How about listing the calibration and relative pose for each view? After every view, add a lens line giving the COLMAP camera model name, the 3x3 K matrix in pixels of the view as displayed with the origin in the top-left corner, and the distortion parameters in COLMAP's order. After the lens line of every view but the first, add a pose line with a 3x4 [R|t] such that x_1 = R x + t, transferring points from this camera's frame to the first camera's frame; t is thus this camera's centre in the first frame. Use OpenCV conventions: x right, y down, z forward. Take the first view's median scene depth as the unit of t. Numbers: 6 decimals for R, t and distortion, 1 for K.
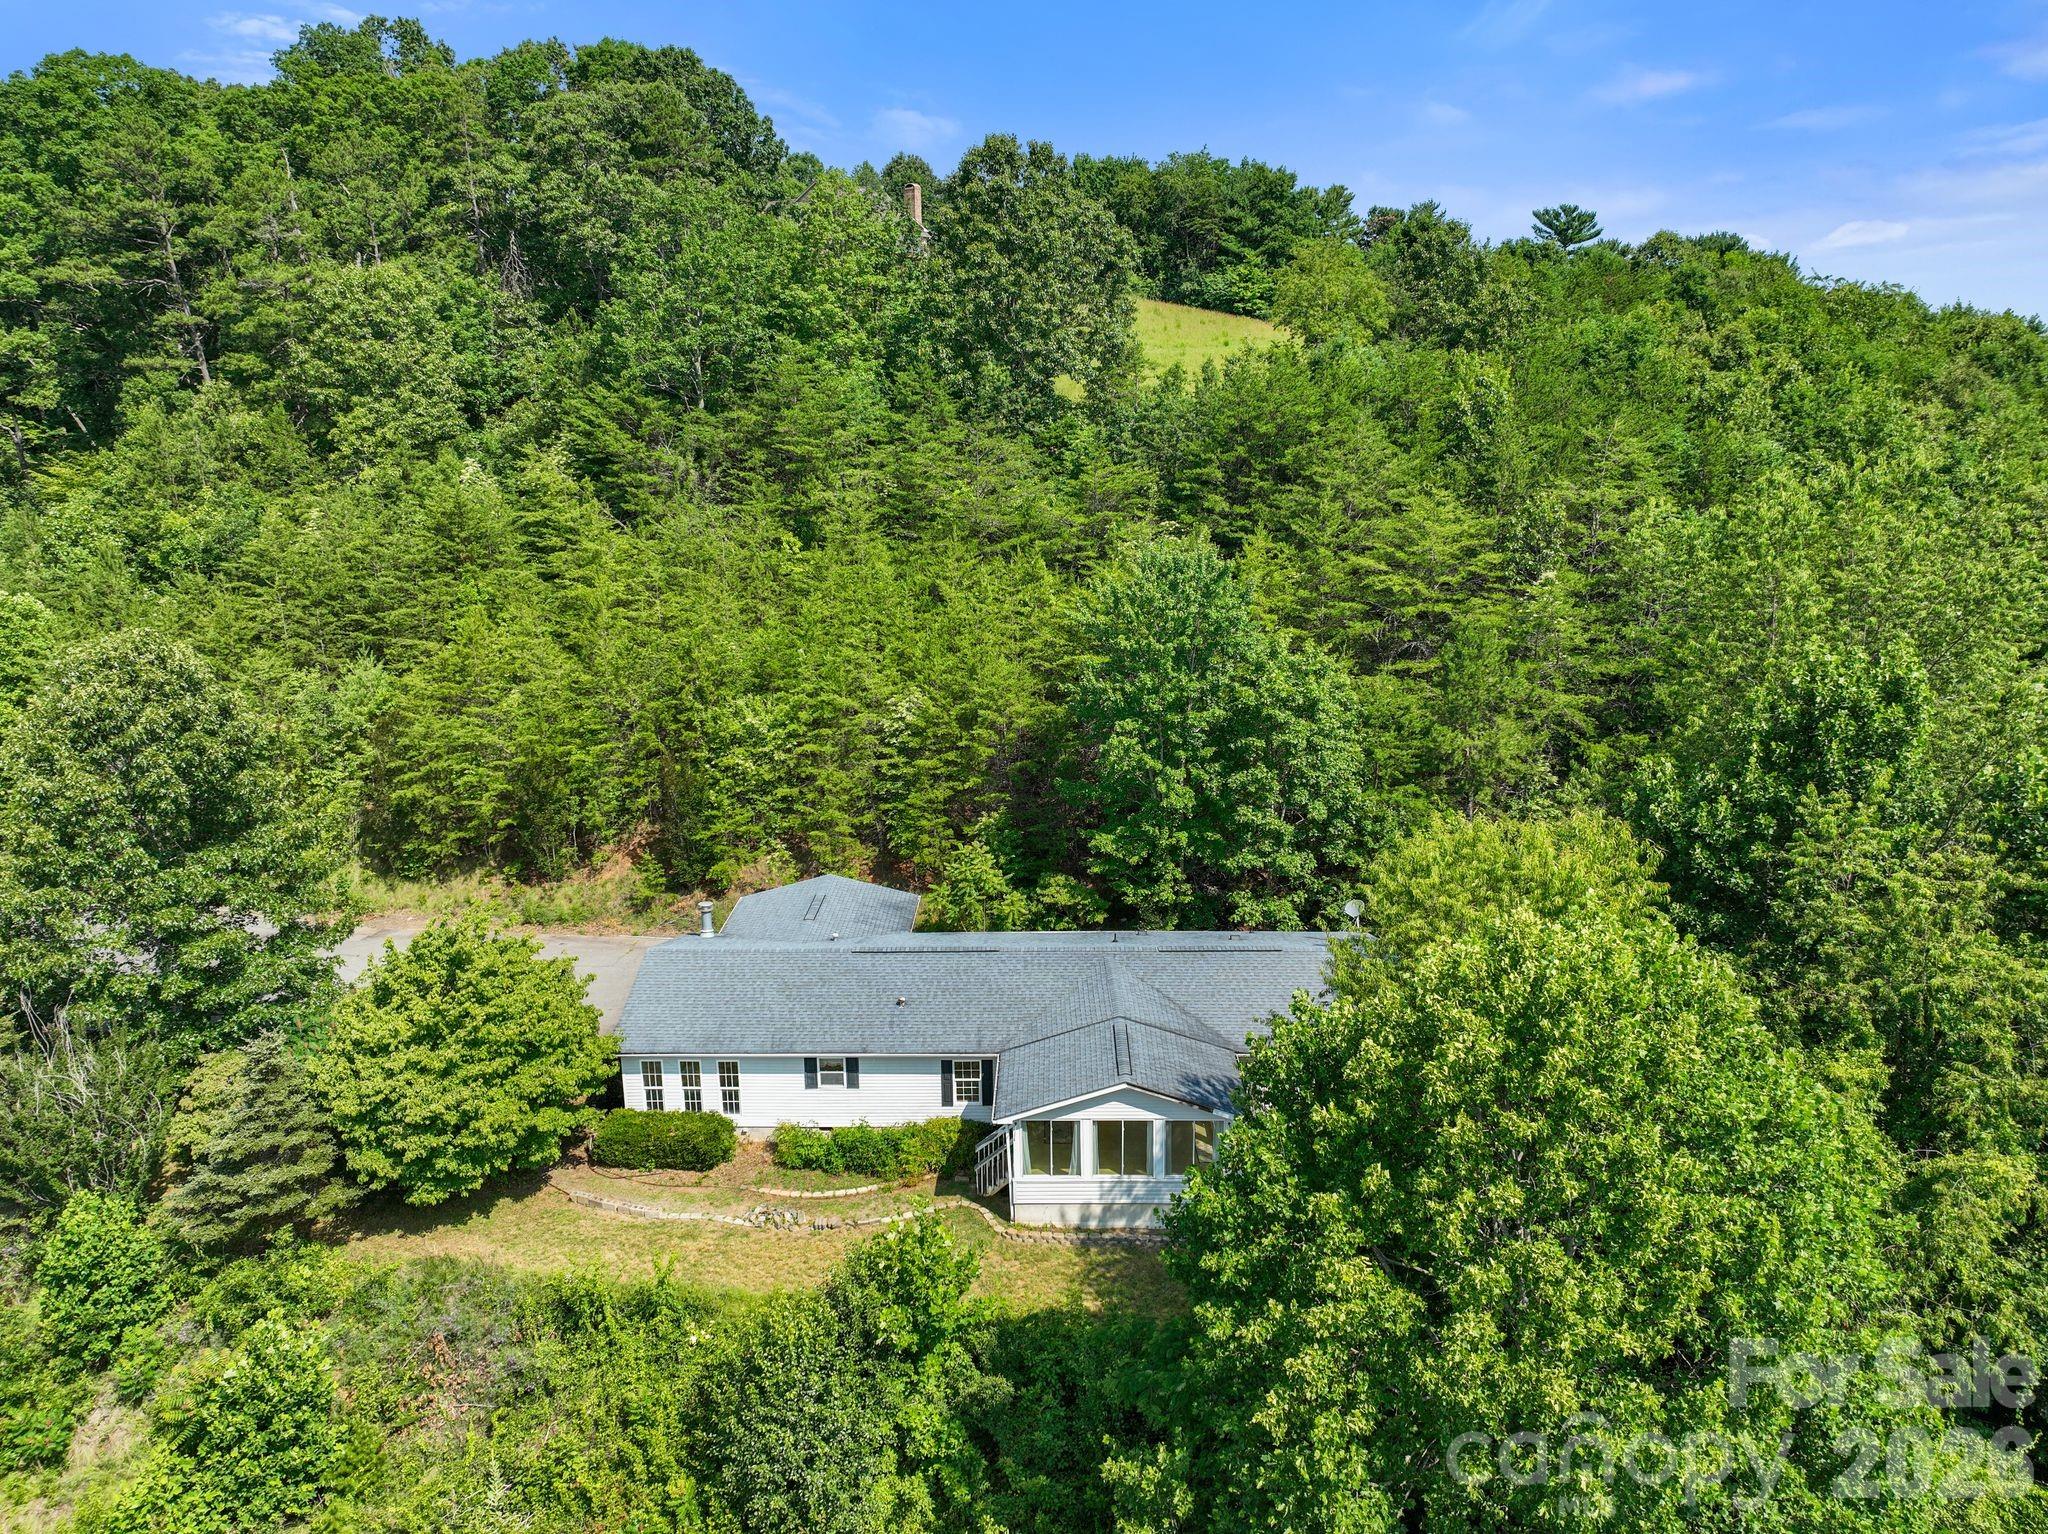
lens RADIAL K [[1403.0, 0, 1024.0], [0, 1403.0, 767.0], [0, 0, 1]] dist [-0.029203, -0.001097]
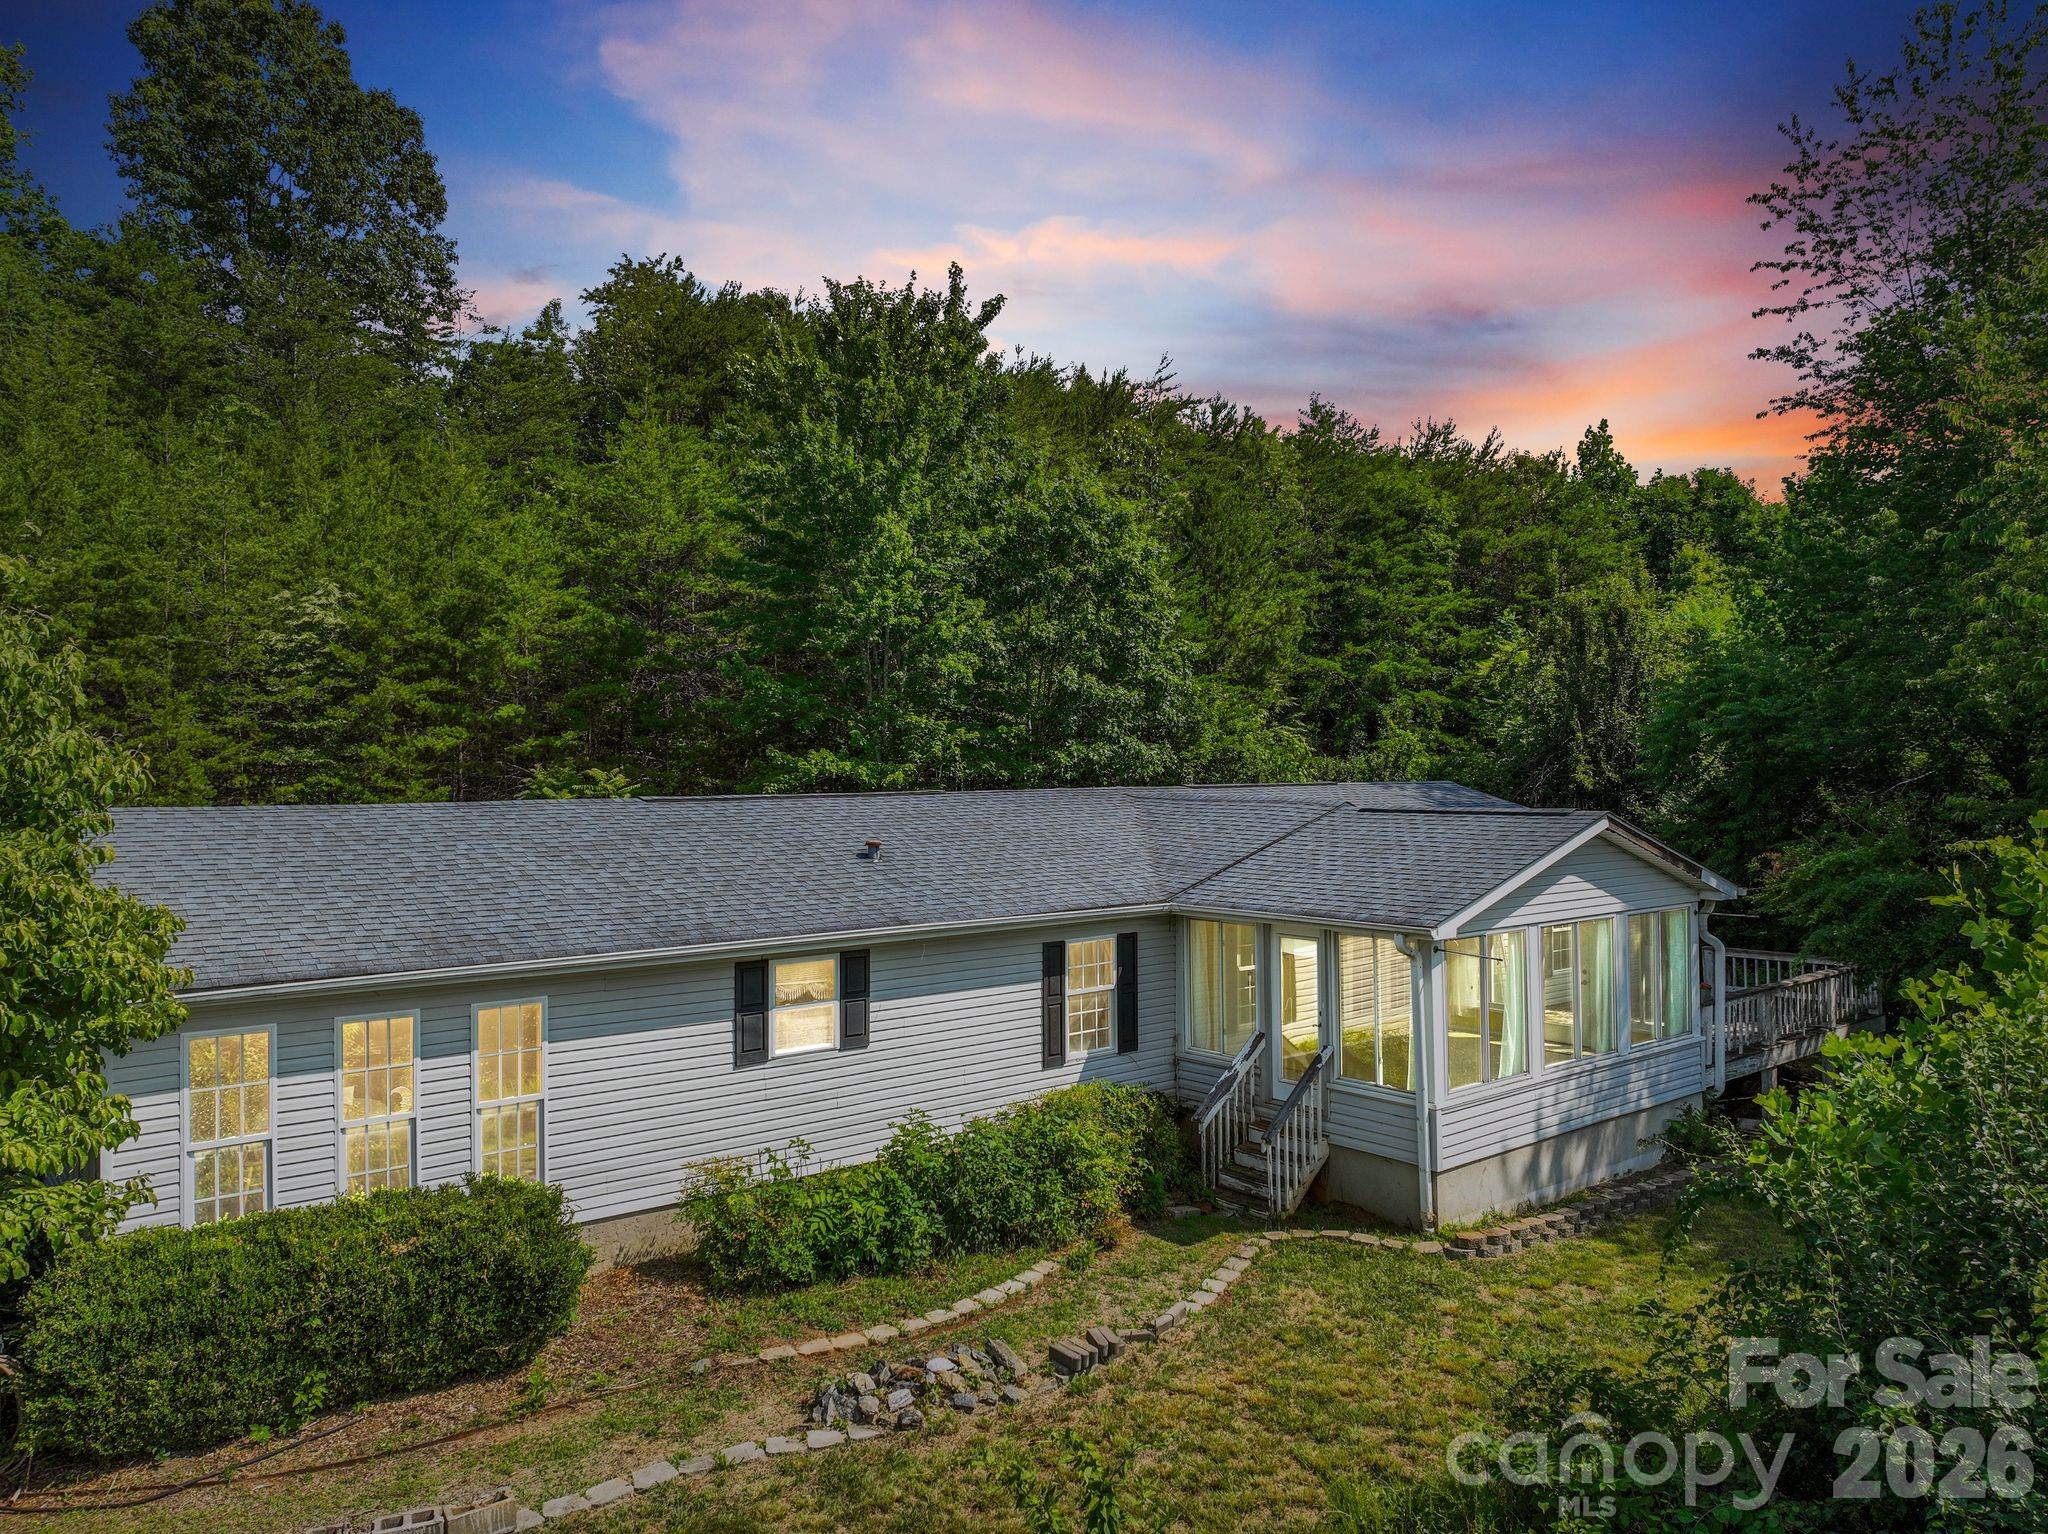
lens RADIAL K [[1441.9, 0, 1024.0], [0, 1441.9, 767.0], [0, 0, 1]] dist [-0.000969, 0.000414]
pose [[0.767458, 0.004097, 0.641086, -0.327538], [0.168077, 0.963716, -0.207368, 0.244429], [-0.618675, 0.266898, 0.738923, 0.678793]]
